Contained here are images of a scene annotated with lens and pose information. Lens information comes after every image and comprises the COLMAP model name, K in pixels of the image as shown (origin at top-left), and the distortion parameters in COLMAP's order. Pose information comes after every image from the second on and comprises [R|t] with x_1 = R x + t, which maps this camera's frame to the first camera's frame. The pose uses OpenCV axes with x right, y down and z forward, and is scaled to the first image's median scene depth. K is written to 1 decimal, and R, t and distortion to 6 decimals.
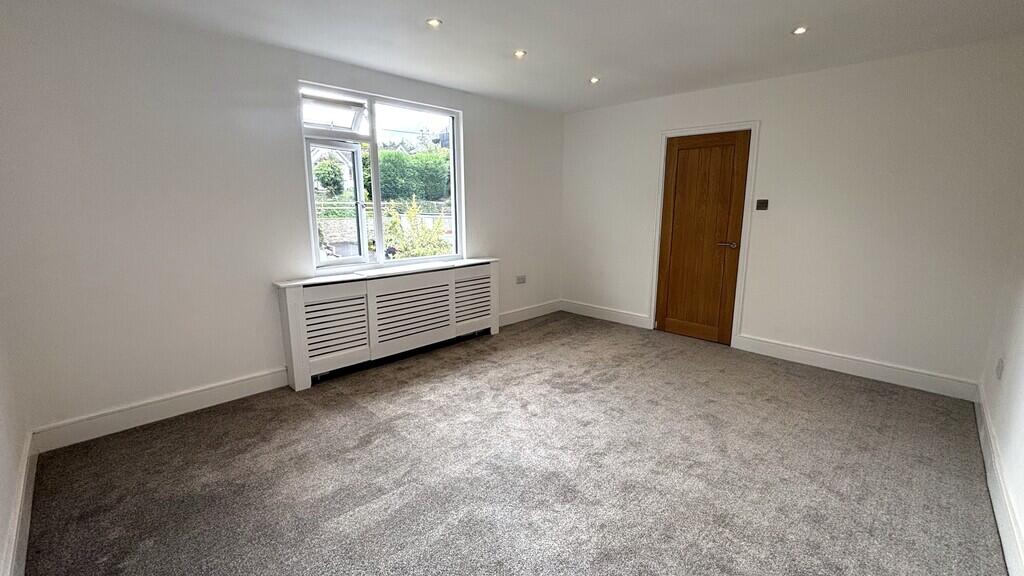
lens RADIAL K [[426.0, 0, 509.3], [0, 426.0, 286.1], [0, 0, 1]] dist [-0.000473, -0.000039]
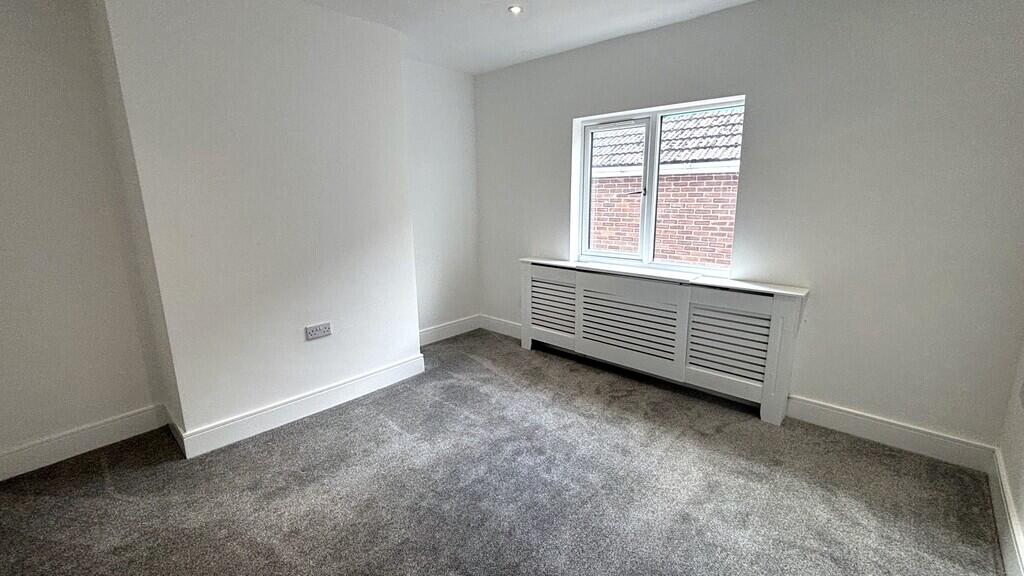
lens RADIAL K [[426.0, 0, 509.3], [0, 426.0, 286.1], [0, 0, 1]] dist [-0.000473, -0.000039]
pose [[0.005909, 0.196294, -0.980527, 0.604381], [-0.180535, 0.964642, 0.192026, -0.134192], [0.983551, 0.175884, 0.041138, 0.763492]]
